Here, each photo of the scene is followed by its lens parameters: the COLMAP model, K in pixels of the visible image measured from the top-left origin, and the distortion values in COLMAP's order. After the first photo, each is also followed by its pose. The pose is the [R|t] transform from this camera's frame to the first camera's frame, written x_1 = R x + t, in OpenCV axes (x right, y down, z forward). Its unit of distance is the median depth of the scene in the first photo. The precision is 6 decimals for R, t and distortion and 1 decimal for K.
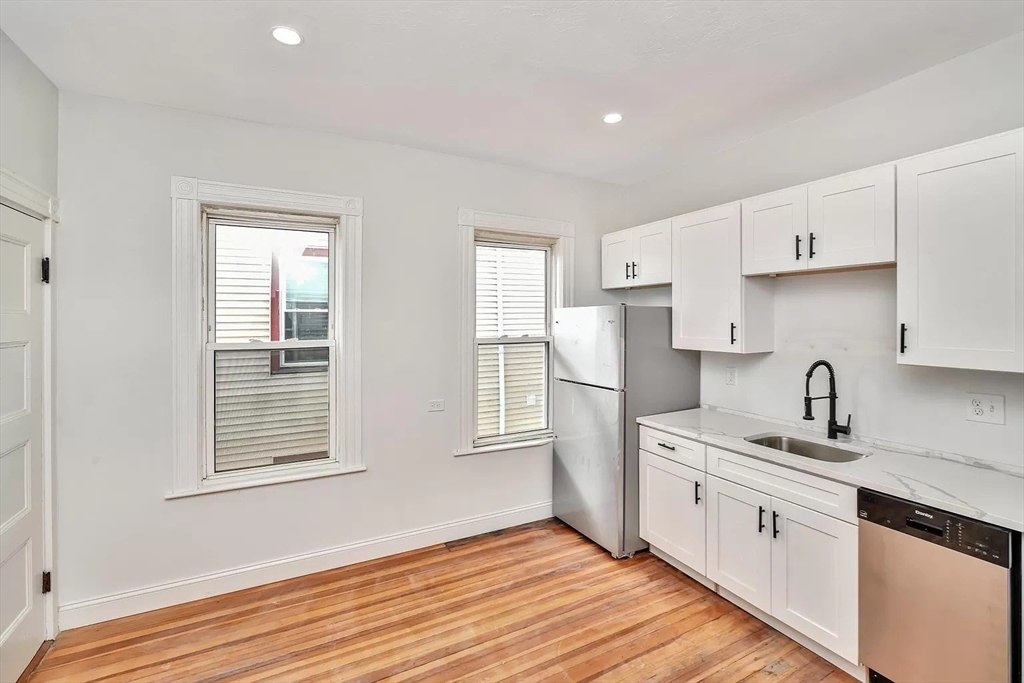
lens RADIAL K [[461.5, 0, 519.9], [0, 461.5, 314.4], [0, 0, 1]] dist [-0.003629, -0.000924]
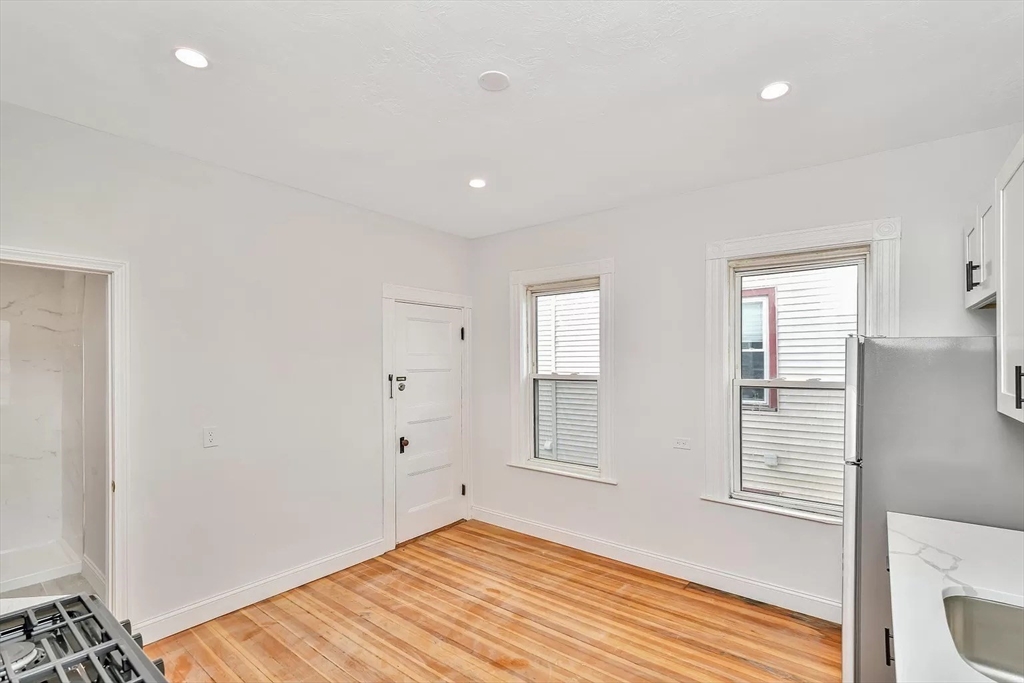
lens RADIAL K [[461.5, 0, 535.3], [0, 461.5, 363.3], [0, 0, 1]] dist [-0.003629, -0.000924]
pose [[0.432547, 0.007970, -0.901576, 0.719591], [0.008986, 0.999873, 0.013150, 0.005271], [0.901567, -0.013790, 0.432421, 0.327772]]
